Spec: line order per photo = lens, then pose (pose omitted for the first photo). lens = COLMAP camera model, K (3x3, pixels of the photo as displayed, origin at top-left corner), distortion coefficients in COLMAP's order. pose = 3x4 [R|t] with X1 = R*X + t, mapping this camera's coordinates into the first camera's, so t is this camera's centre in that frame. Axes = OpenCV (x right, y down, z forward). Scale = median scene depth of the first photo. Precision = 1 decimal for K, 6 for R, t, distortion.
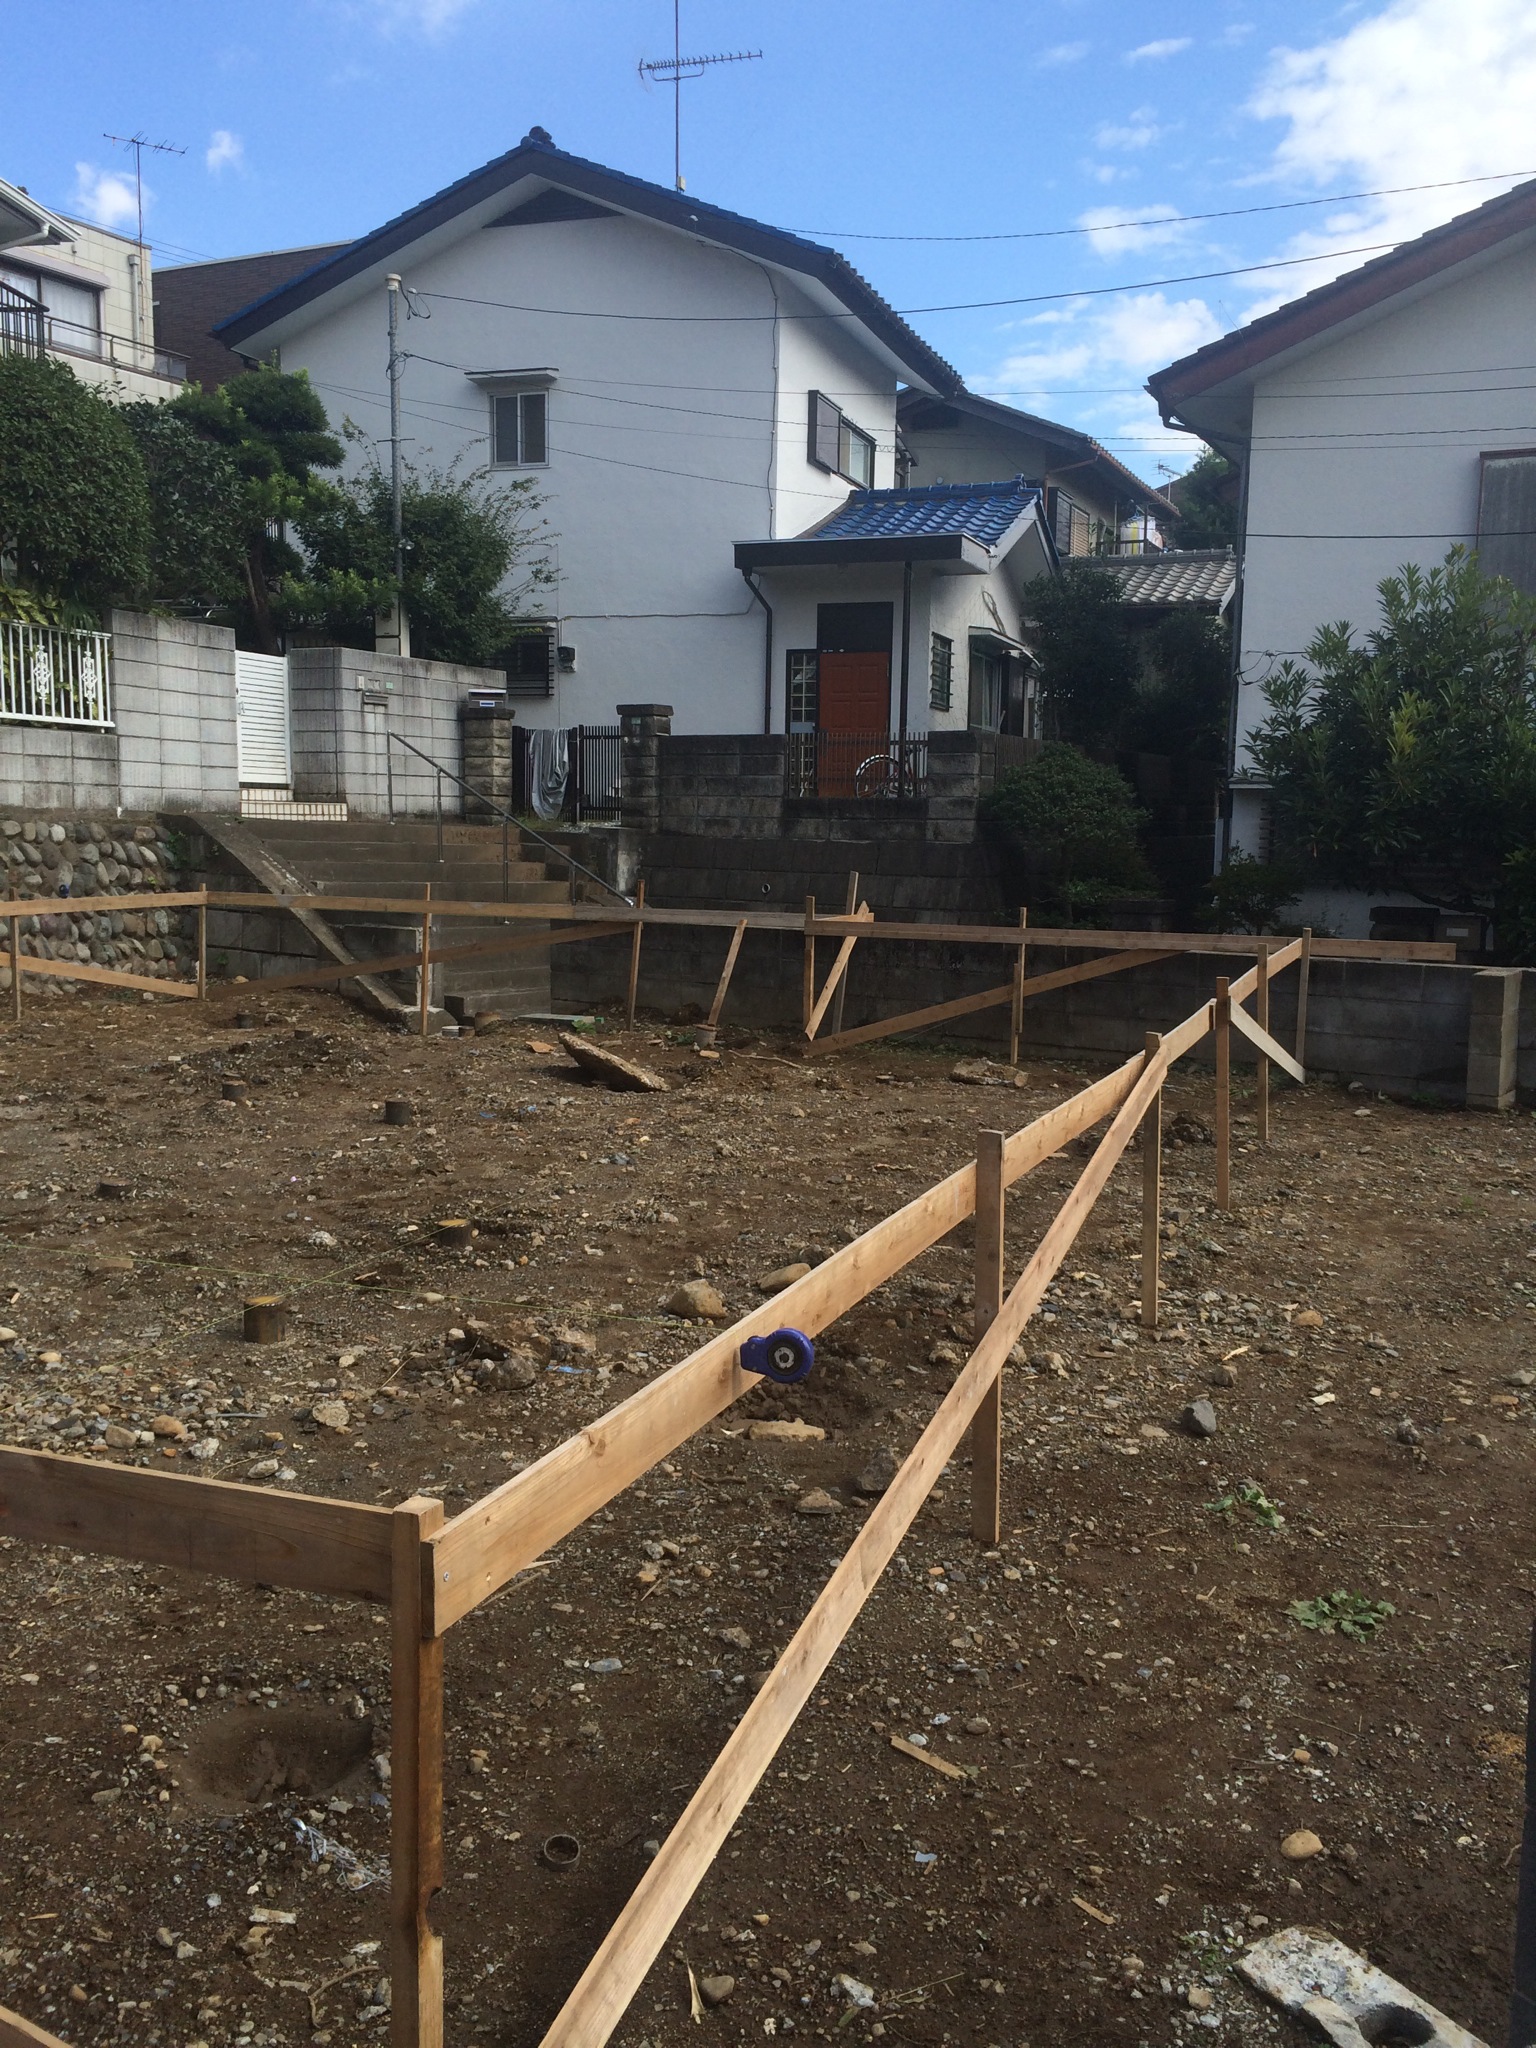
lens RADIAL K [[1763.3, 0, 768.2], [0, 1763.3, 1021.3], [0, 0, 1]] dist [-0.006804, -0.010134]
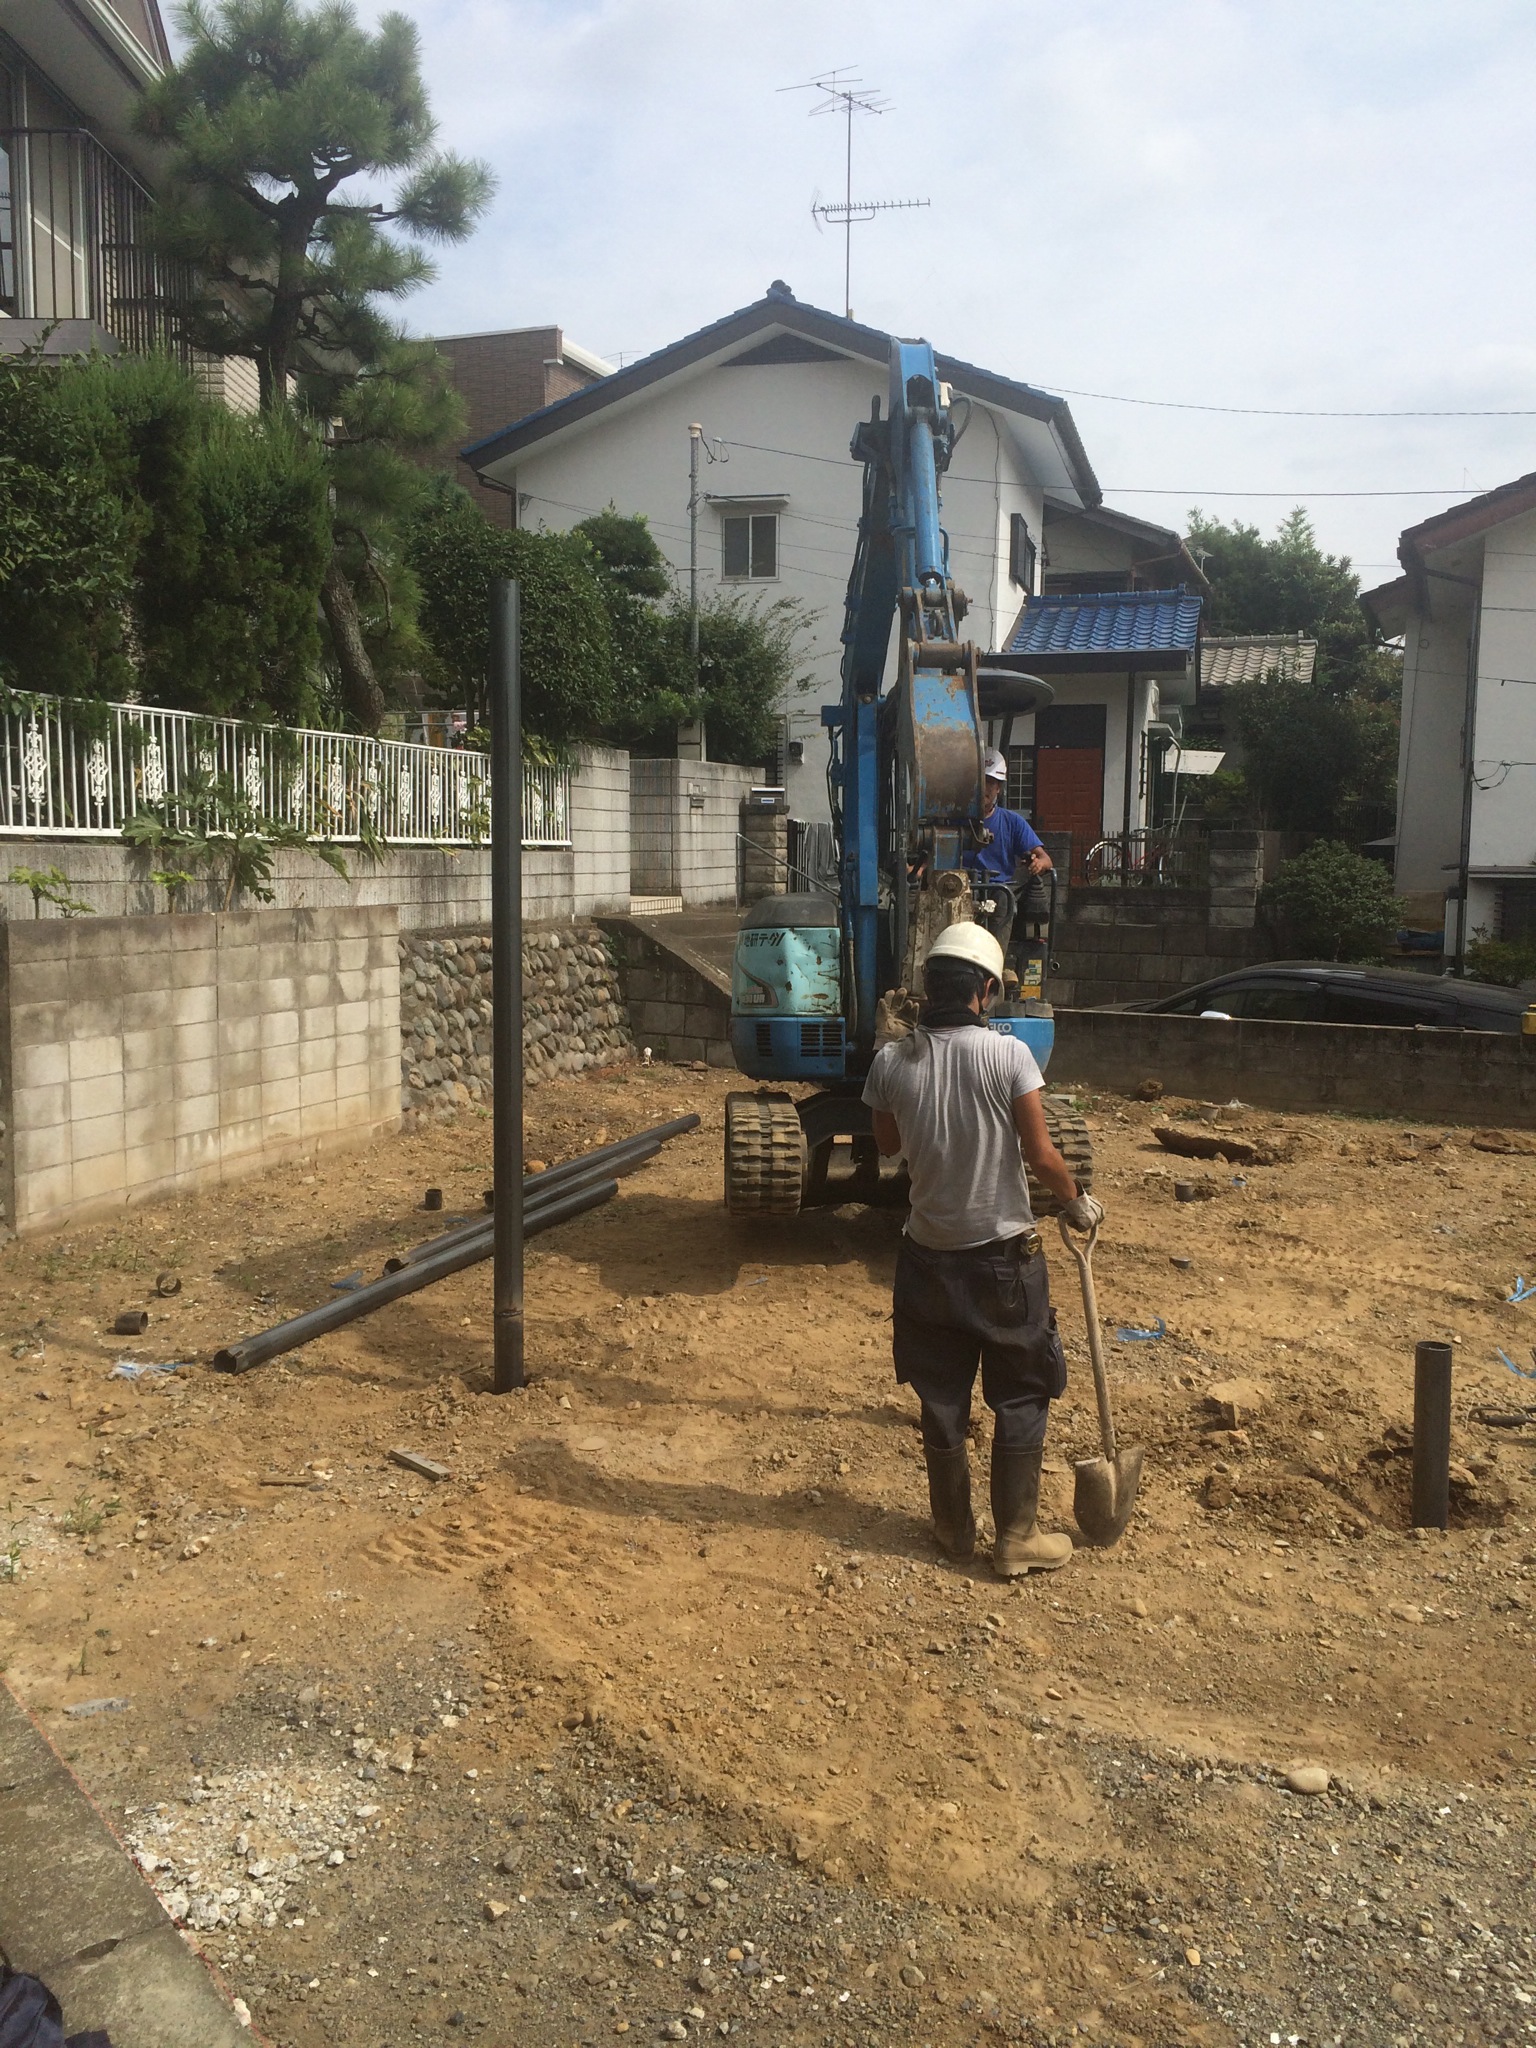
lens RADIAL K [[1763.3, 0, 769.9], [0, 1763.3, 1029.6], [0, 0, 1]] dist [-0.006804, -0.010134]
pose [[0.996262, -0.022101, 0.083507, -0.262681], [0.022785, 0.999714, -0.007248, -0.027342], [-0.083322, 0.009124, 0.996481, -0.119352]]
